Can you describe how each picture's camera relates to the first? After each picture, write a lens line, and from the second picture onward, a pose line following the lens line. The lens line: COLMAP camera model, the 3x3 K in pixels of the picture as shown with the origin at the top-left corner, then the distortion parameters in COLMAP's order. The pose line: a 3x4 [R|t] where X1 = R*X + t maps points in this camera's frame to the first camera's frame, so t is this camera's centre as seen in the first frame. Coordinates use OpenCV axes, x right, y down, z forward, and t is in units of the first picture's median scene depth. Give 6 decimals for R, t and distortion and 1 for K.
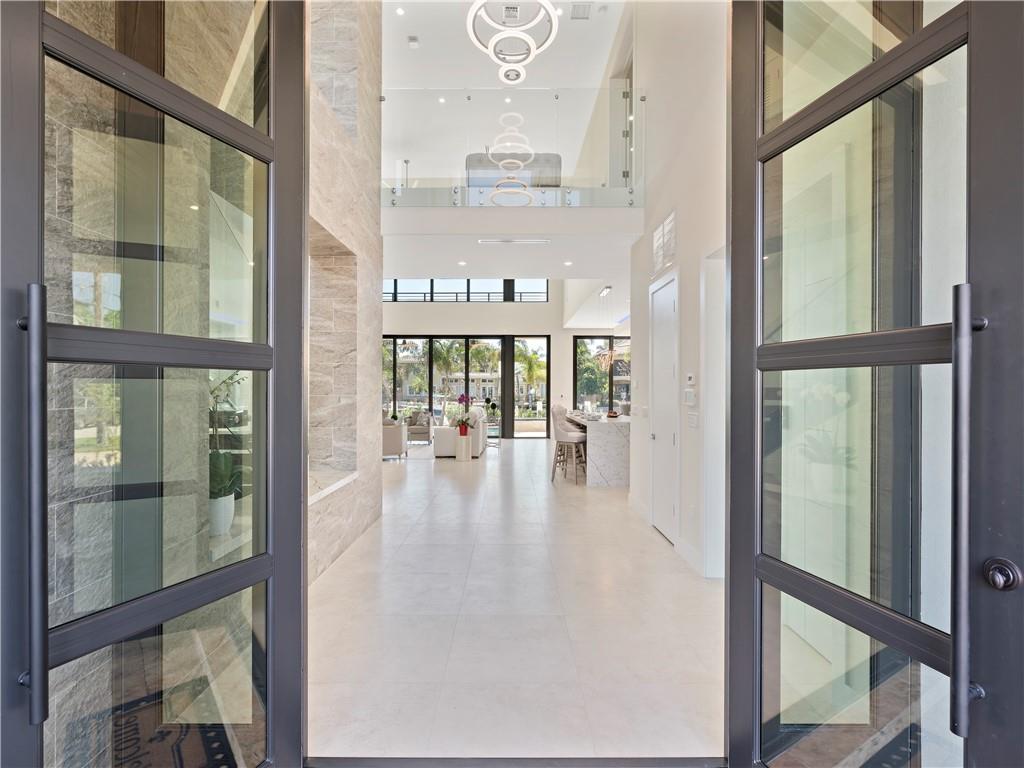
lens RADIAL K [[471.0, 0, 510.7], [0, 471.0, 387.7], [0, 0, 1]] dist [-0.001996, 0.007097]
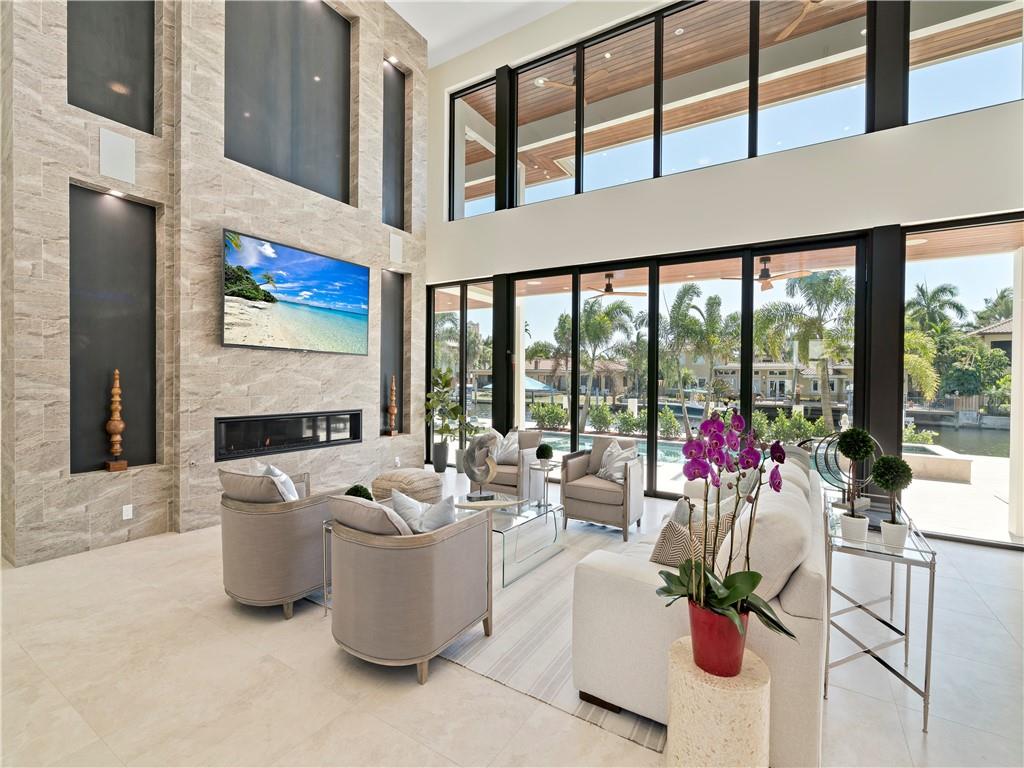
lens RADIAL K [[471.0, 0, 510.7], [0, 471.0, 387.7], [0, 0, 1]] dist [-0.001996, 0.007097]
pose [[0.850230, 0.017982, -0.526104, -0.052061], [-0.010895, 0.999803, 0.016566, -0.000080], [0.526299, -0.008353, 0.850259, 0.564819]]
